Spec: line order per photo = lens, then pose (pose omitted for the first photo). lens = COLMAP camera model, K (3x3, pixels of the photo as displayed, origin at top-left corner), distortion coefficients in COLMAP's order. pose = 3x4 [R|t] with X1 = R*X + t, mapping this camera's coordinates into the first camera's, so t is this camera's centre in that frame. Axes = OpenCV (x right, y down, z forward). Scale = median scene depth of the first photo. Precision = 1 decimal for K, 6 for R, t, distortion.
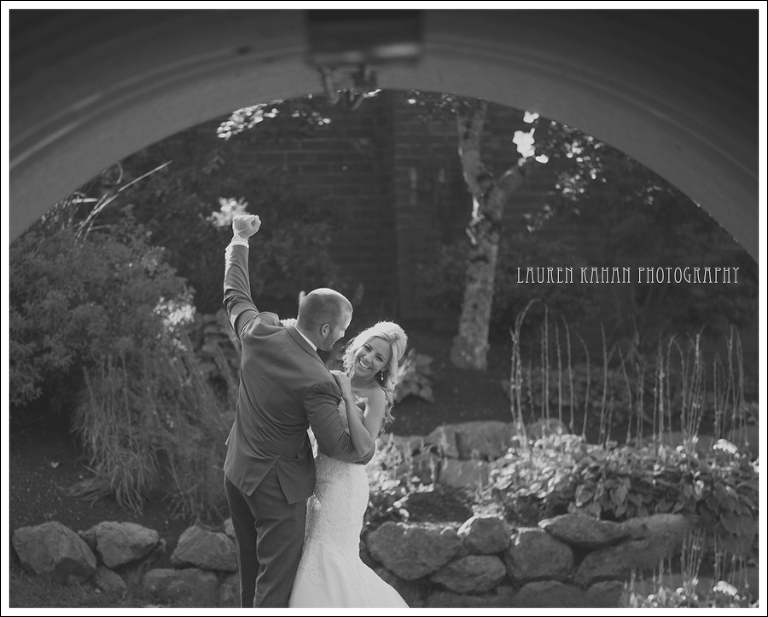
lens RADIAL K [[5025.8, 0, 381.9], [0, 5025.8, 306.8], [0, 0, 1]] dist [0.457012, 0.000000]
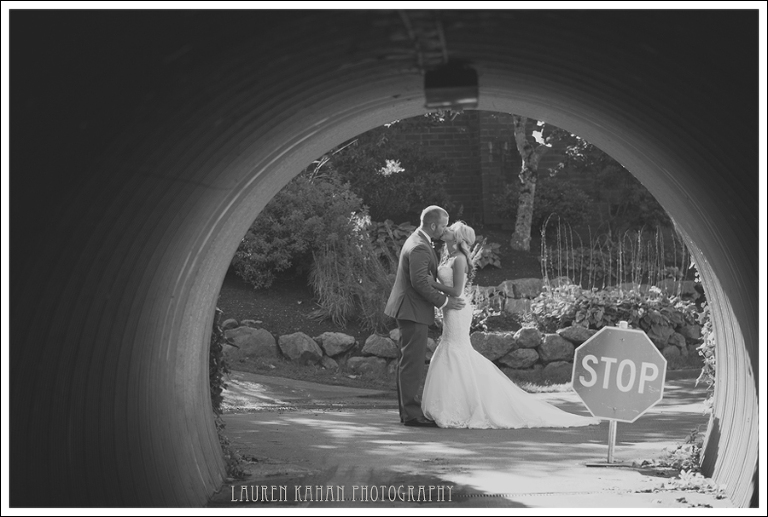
lens RADIAL K [[3059.9, 0, 352.0], [0, 3059.9, 236.4], [0, 0, 1]] dist [2.694614, 0.000000]
pose [[0.999031, -0.007335, -0.043406, 0.004904], [0.007613, 0.999952, 0.006224, -0.000447], [0.043358, -0.006549, 0.999038, -0.151855]]
